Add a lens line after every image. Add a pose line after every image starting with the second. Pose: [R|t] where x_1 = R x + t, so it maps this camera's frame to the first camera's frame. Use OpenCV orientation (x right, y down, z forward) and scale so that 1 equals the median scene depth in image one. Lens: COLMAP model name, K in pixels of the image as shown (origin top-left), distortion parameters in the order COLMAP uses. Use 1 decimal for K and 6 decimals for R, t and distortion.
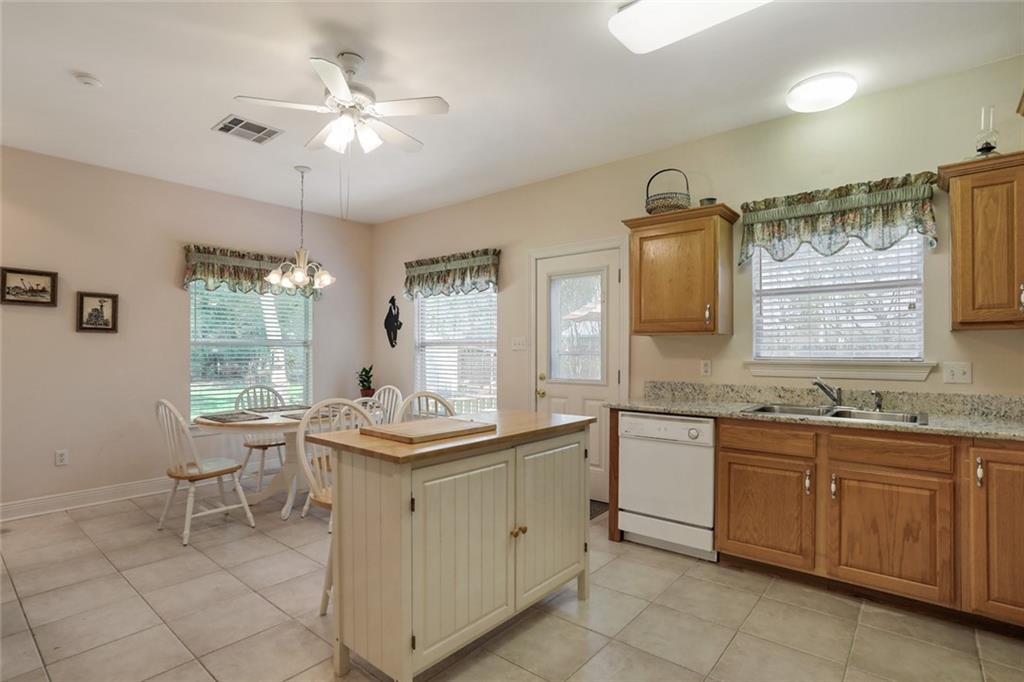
lens RADIAL K [[504.4, 0, 509.9], [0, 504.4, 347.3], [0, 0, 1]] dist [-0.007066, 0.000562]
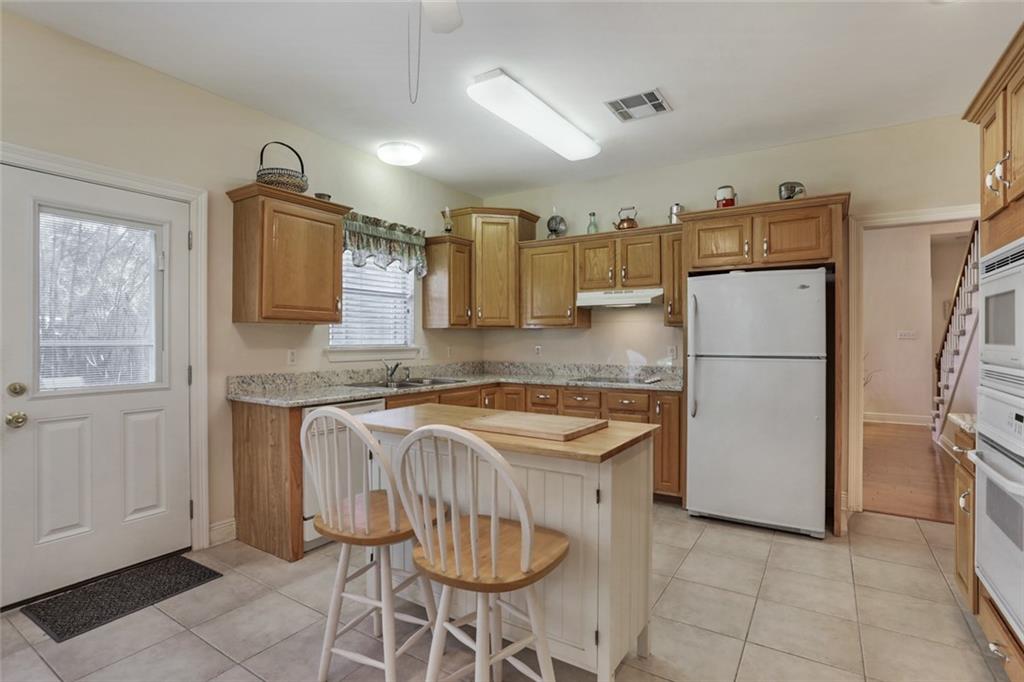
lens RADIAL K [[504.4, 0, 510.7], [0, 504.4, 339.6], [0, 0, 1]] dist [-0.007066, 0.000562]
pose [[-0.085438, -0.000816, 0.996343, -0.695297], [-0.006764, 0.999977, 0.000239, 0.003461], [-0.996321, -0.006718, -0.085442, 0.712719]]
